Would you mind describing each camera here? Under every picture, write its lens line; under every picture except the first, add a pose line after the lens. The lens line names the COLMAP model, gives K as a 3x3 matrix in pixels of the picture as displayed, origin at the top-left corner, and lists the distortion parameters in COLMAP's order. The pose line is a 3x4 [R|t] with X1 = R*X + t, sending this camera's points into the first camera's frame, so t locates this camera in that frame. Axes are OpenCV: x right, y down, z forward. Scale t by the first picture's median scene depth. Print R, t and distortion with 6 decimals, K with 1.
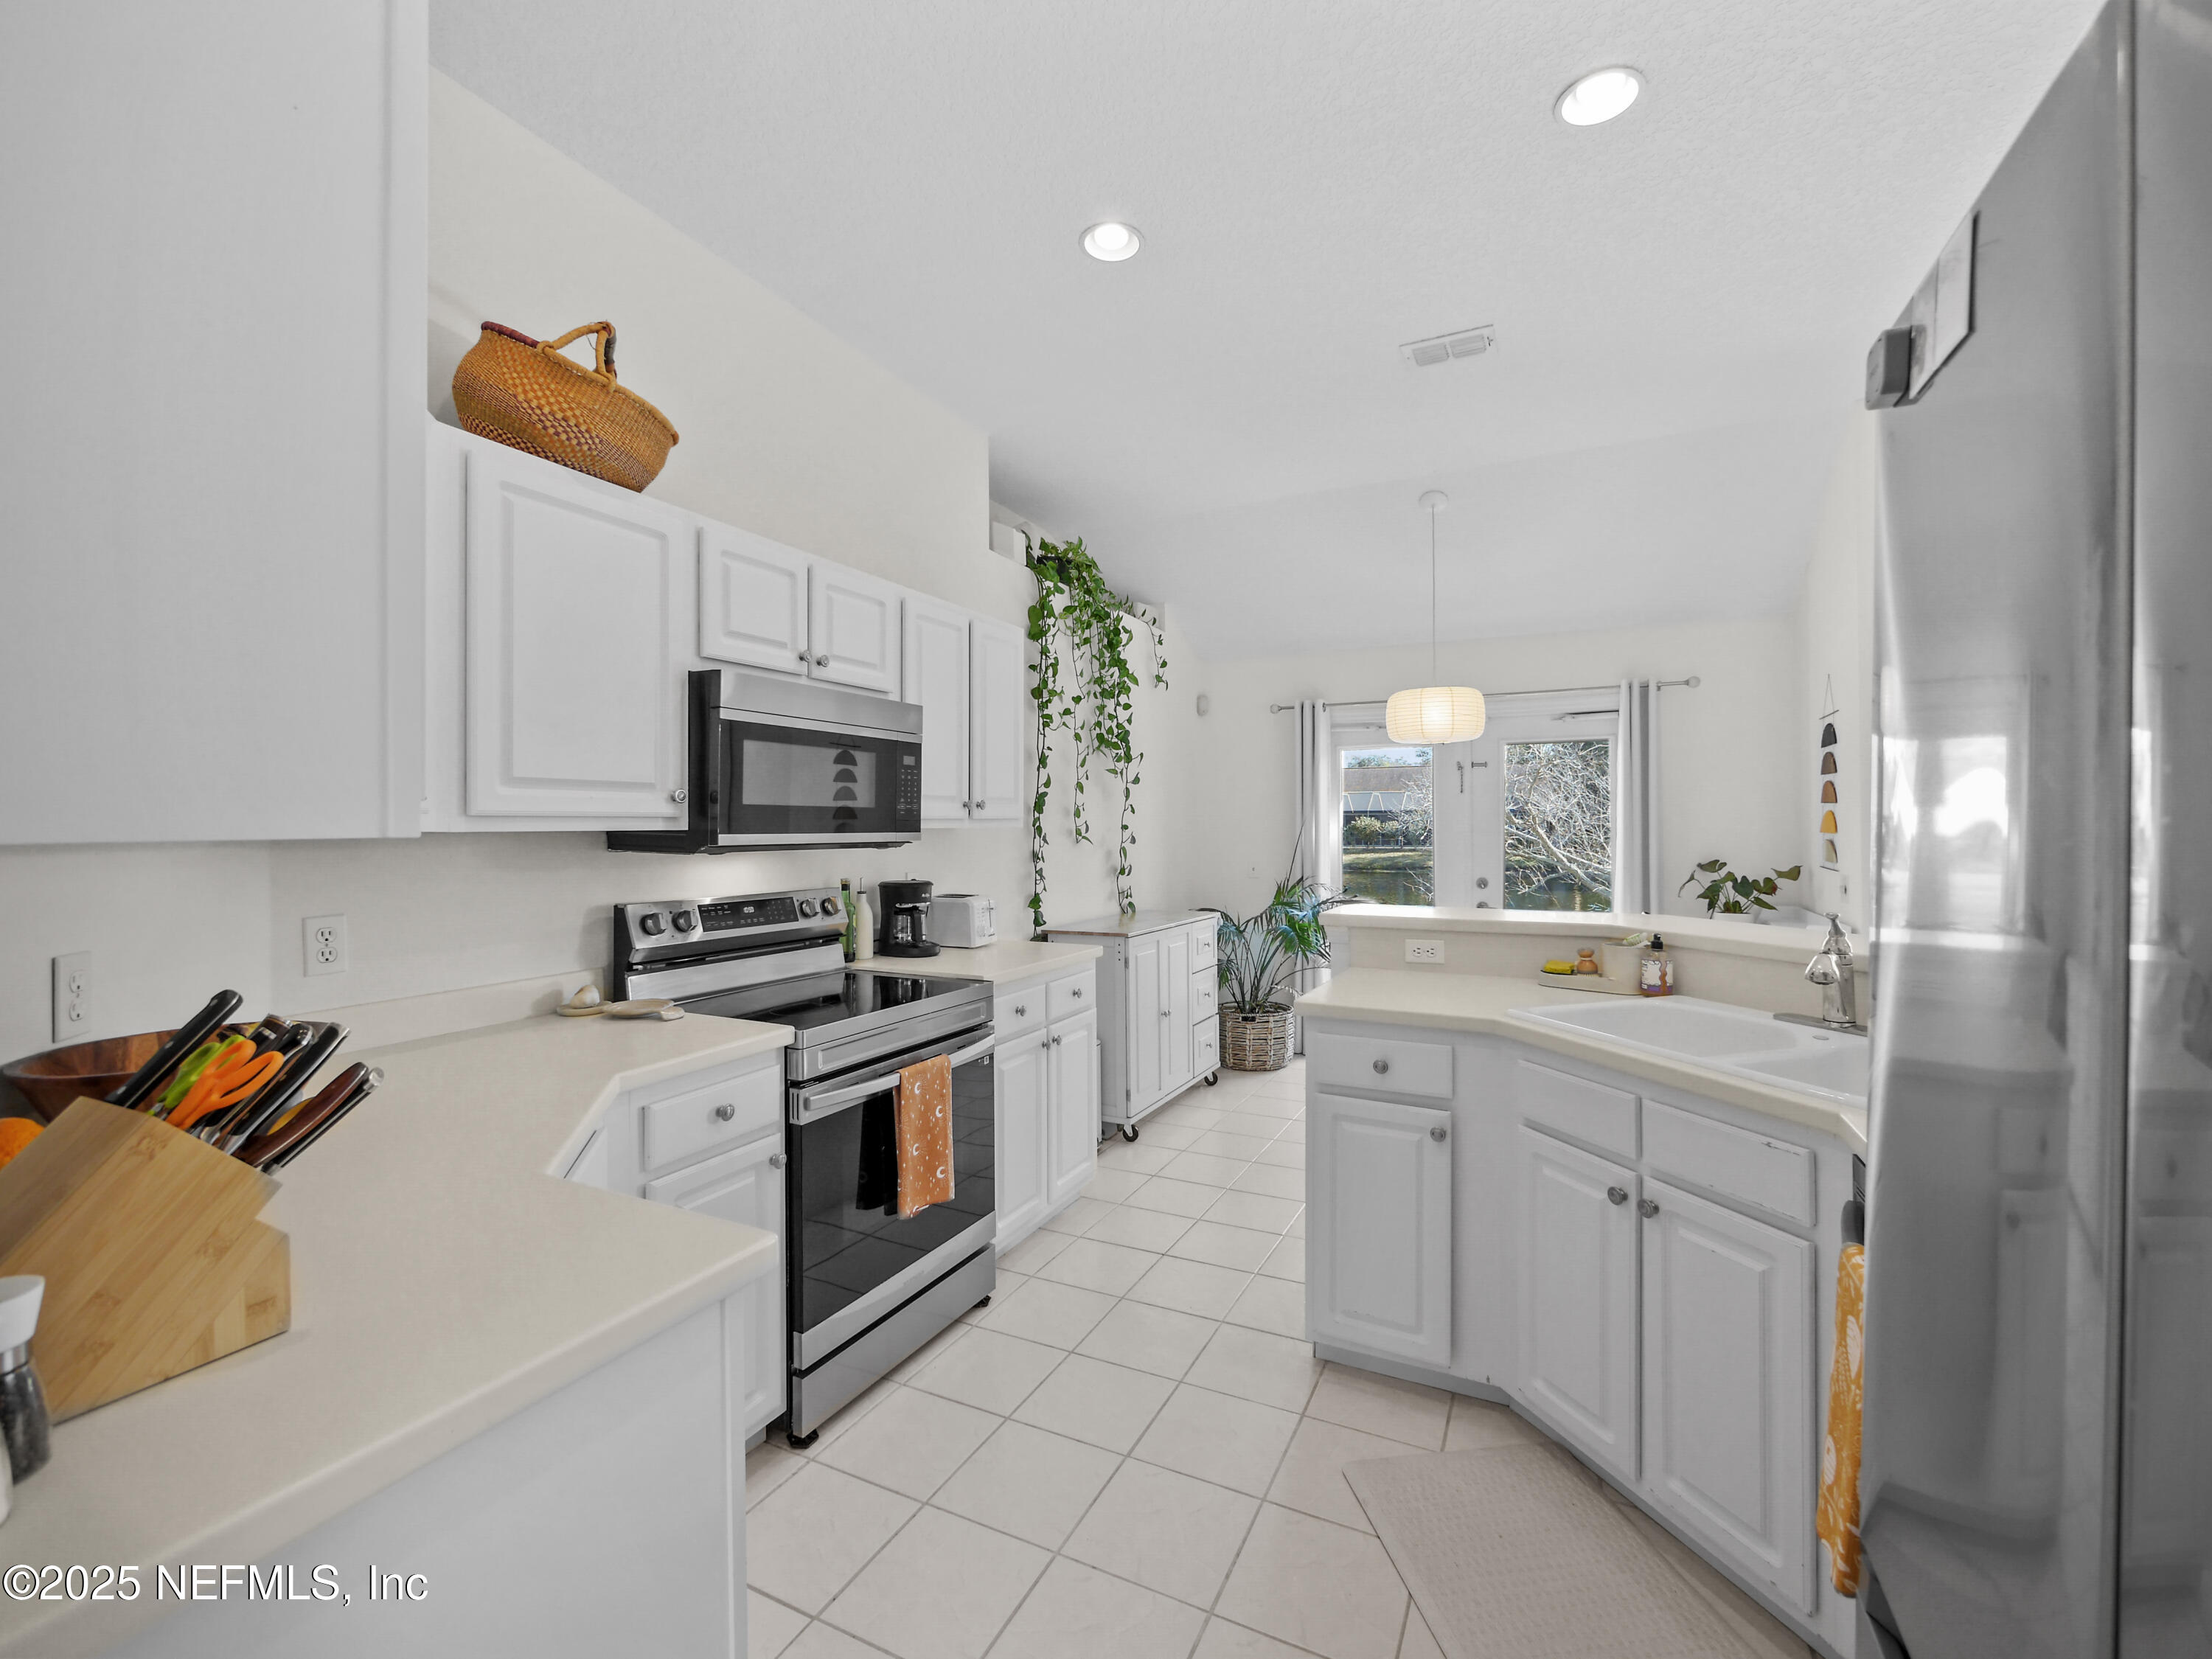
lens RADIAL K [[938.3, 0, 1097.0], [0, 938.3, 816.4], [0, 0, 1]] dist [-0.006611, 0.000471]
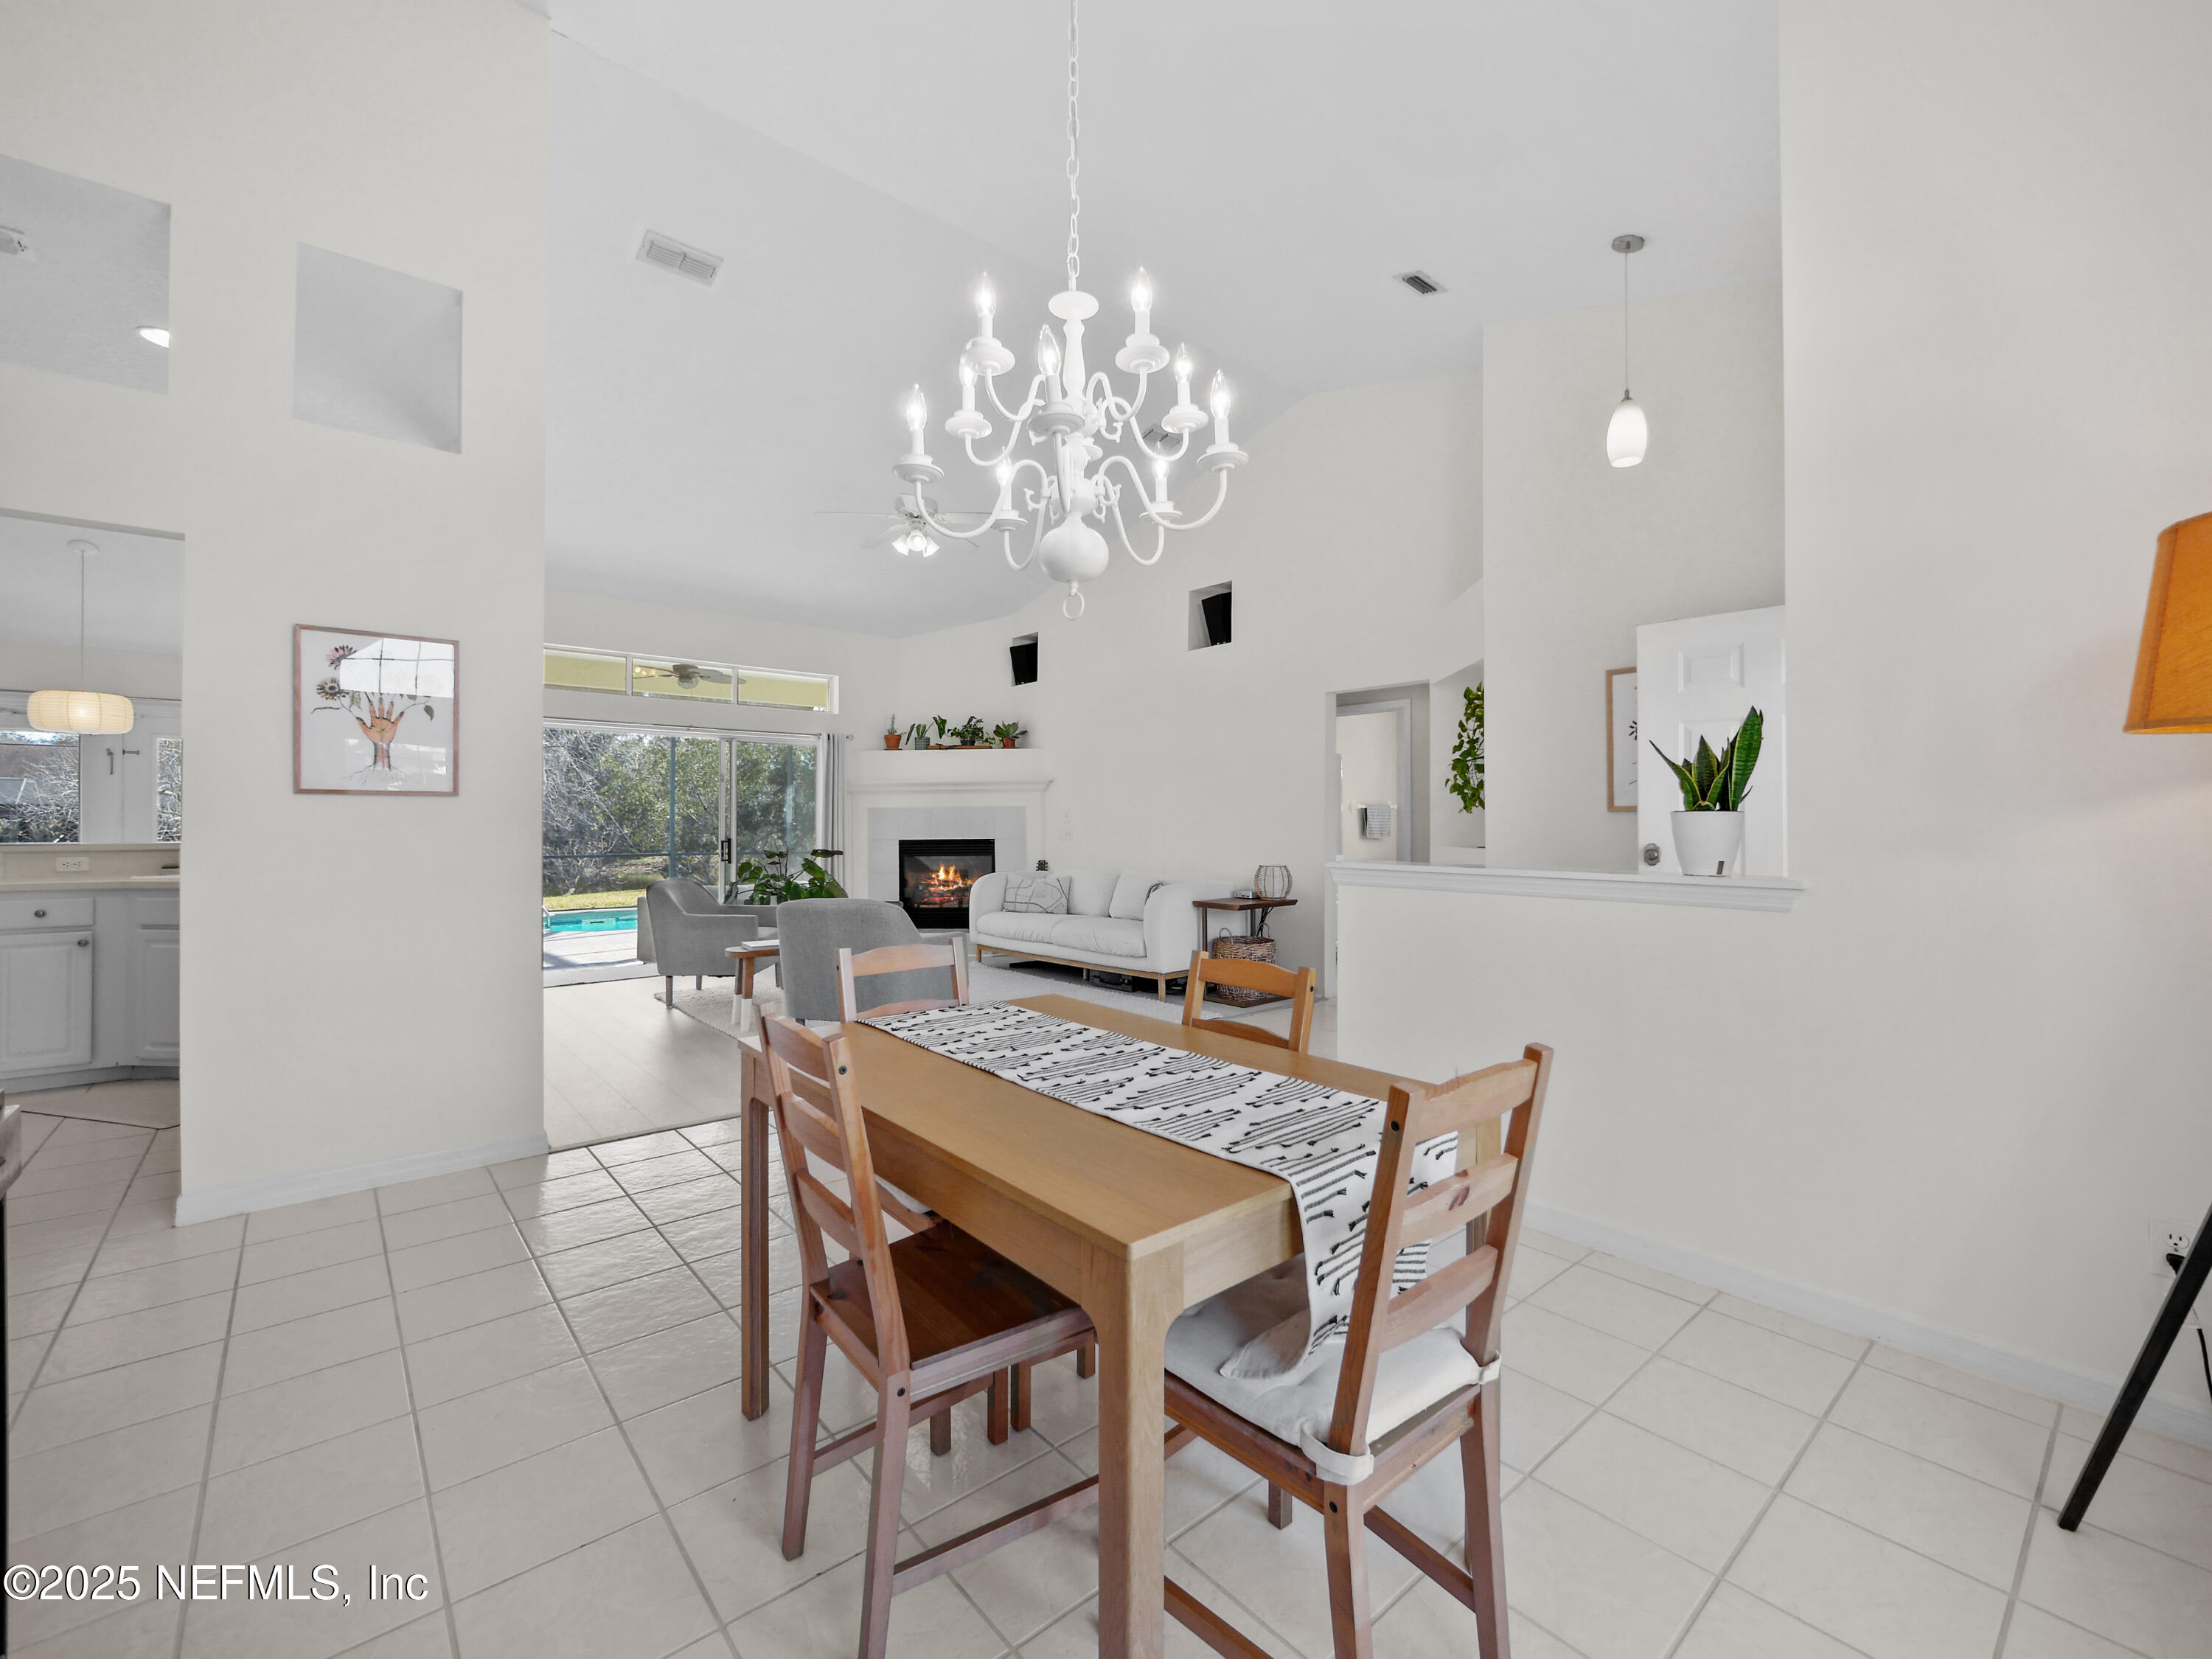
lens RADIAL K [[938.3, 0, 1102.0], [0, 938.3, 822.2], [0, 0, 1]] dist [-0.006611, 0.000471]
pose [[0.382582, 0.006304, 0.923900, -0.449406], [-0.008468, 0.999959, -0.003316, 0.057687], [-0.923883, -0.006555, 0.382619, -1.239037]]
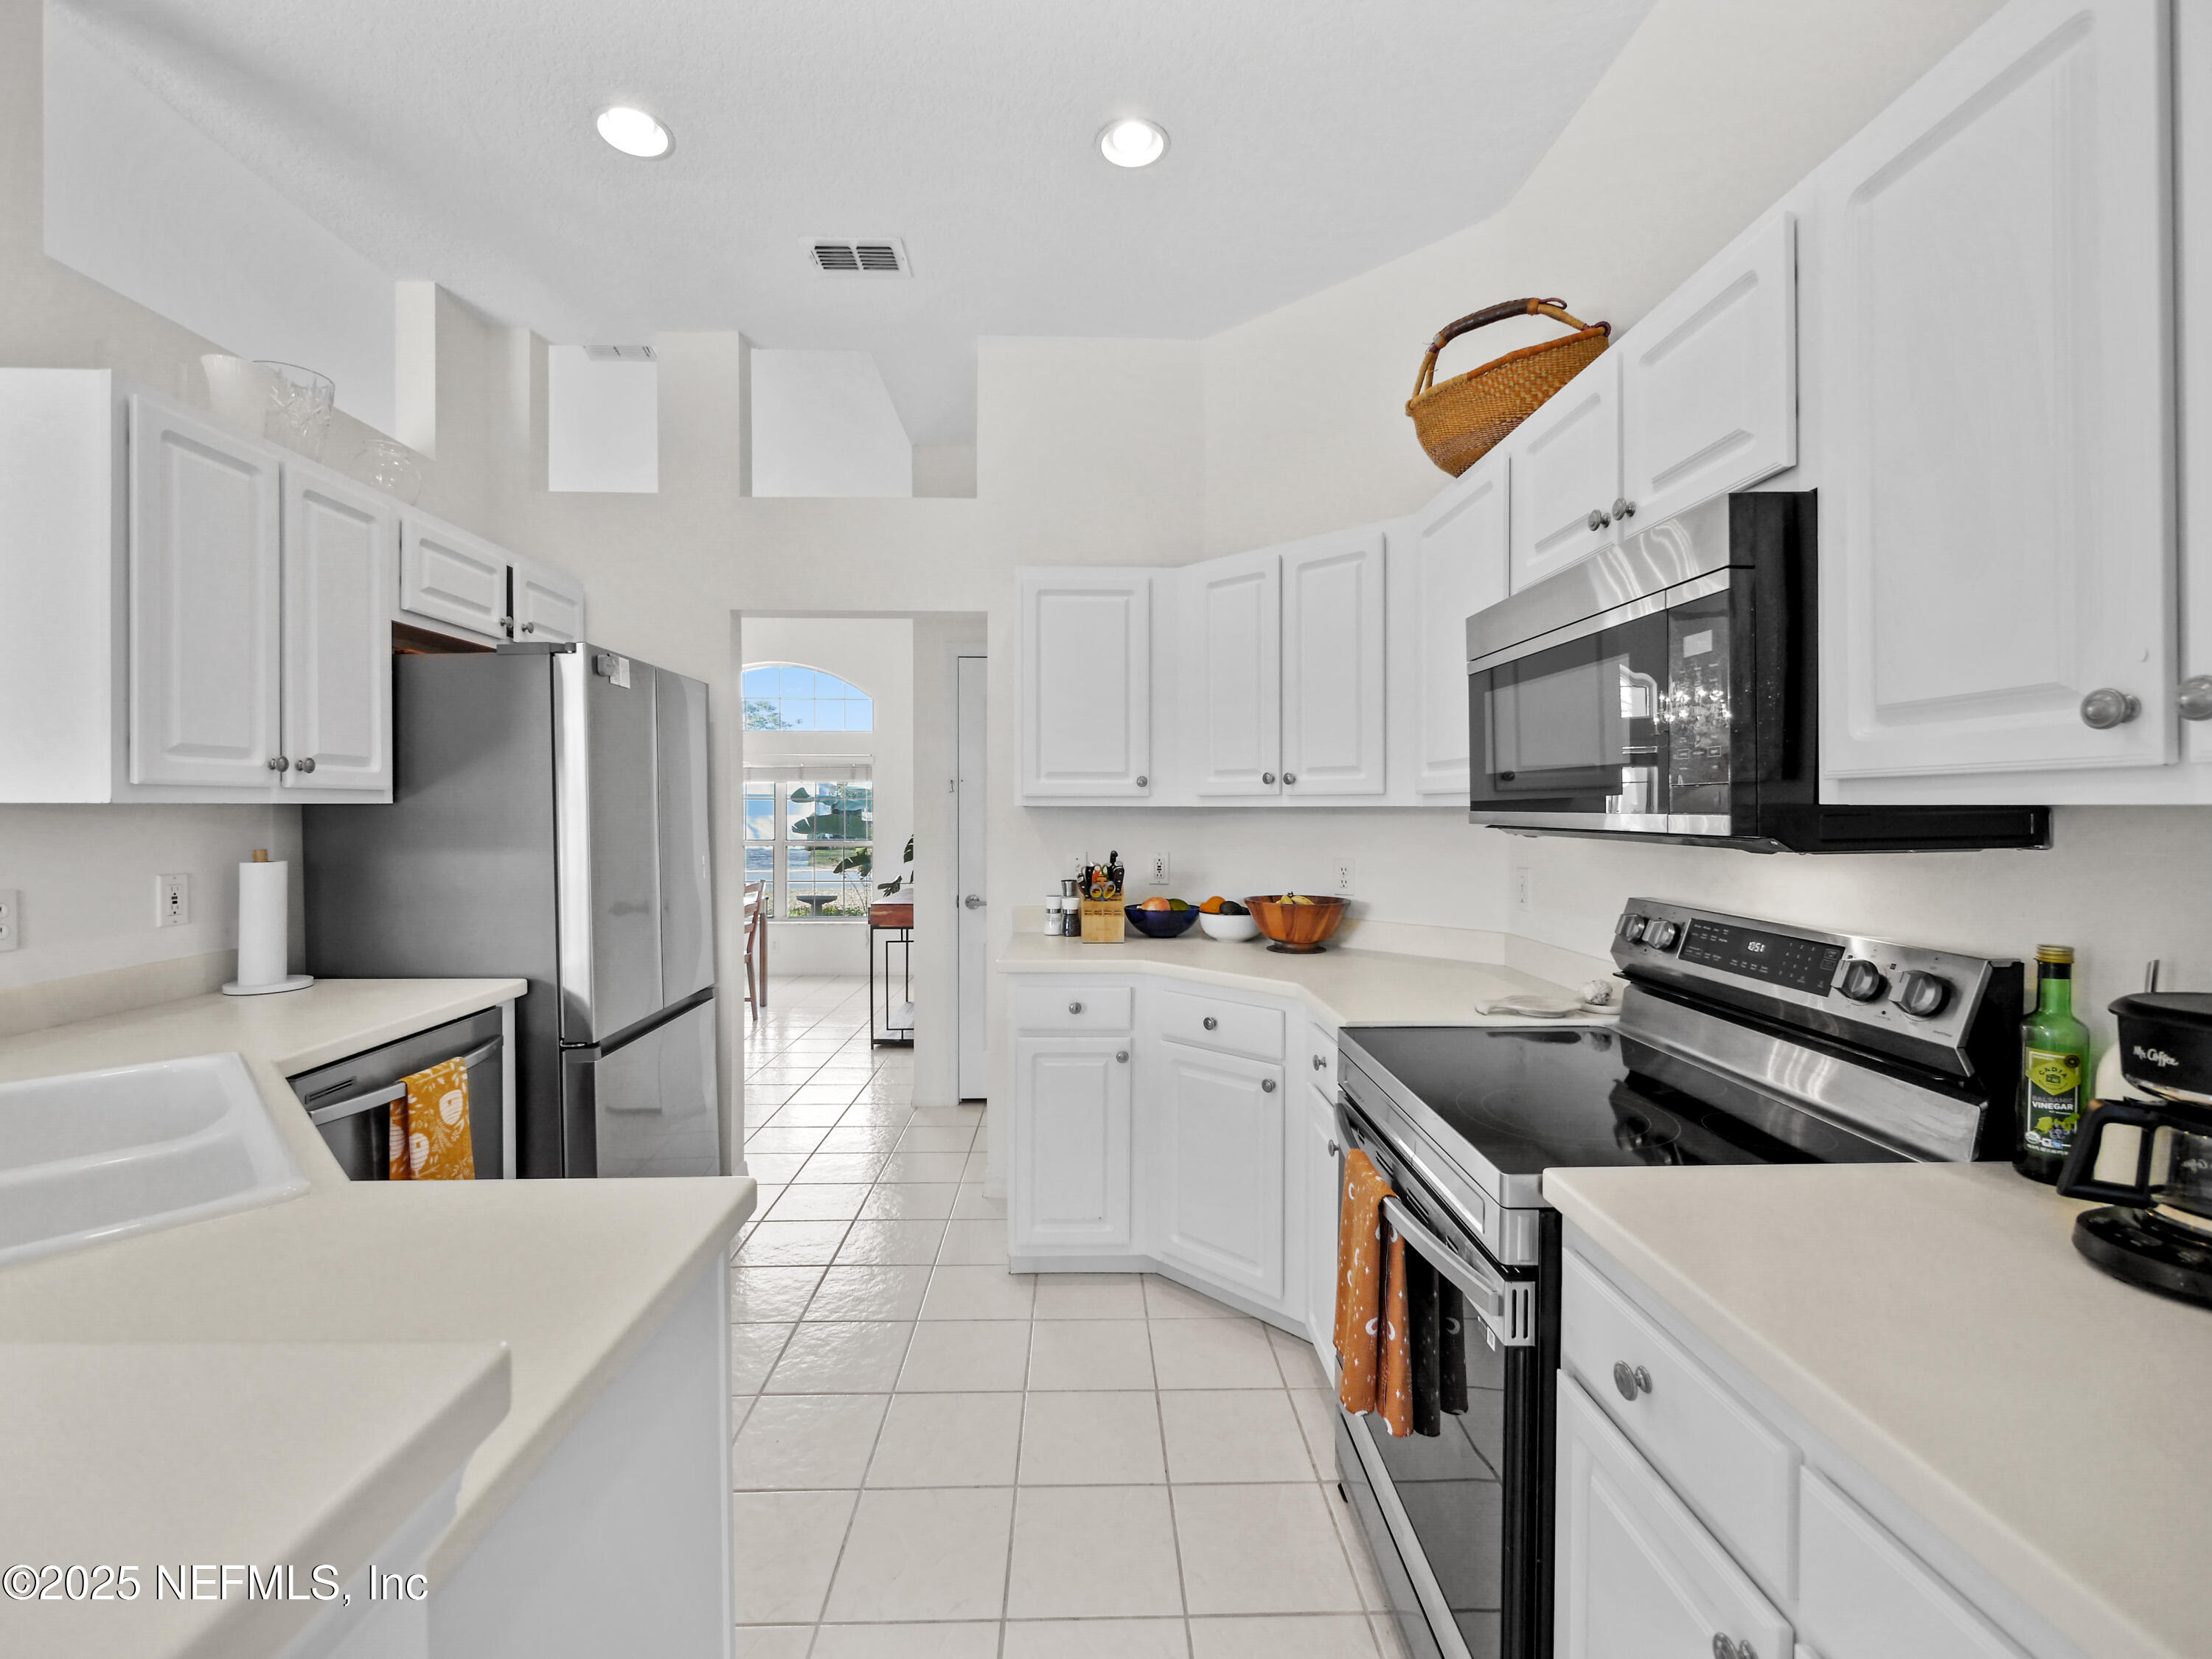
lens RADIAL K [[938.3, 0, 1108.3], [0, 938.3, 819.0], [0, 0, 1]] dist [-0.006611, 0.000471]
pose [[-0.876135, 0.008994, -0.481981, 0.223315], [0.007083, 0.999958, 0.005784, 0.014208], [0.482013, 0.001654, -0.876162, 1.193406]]
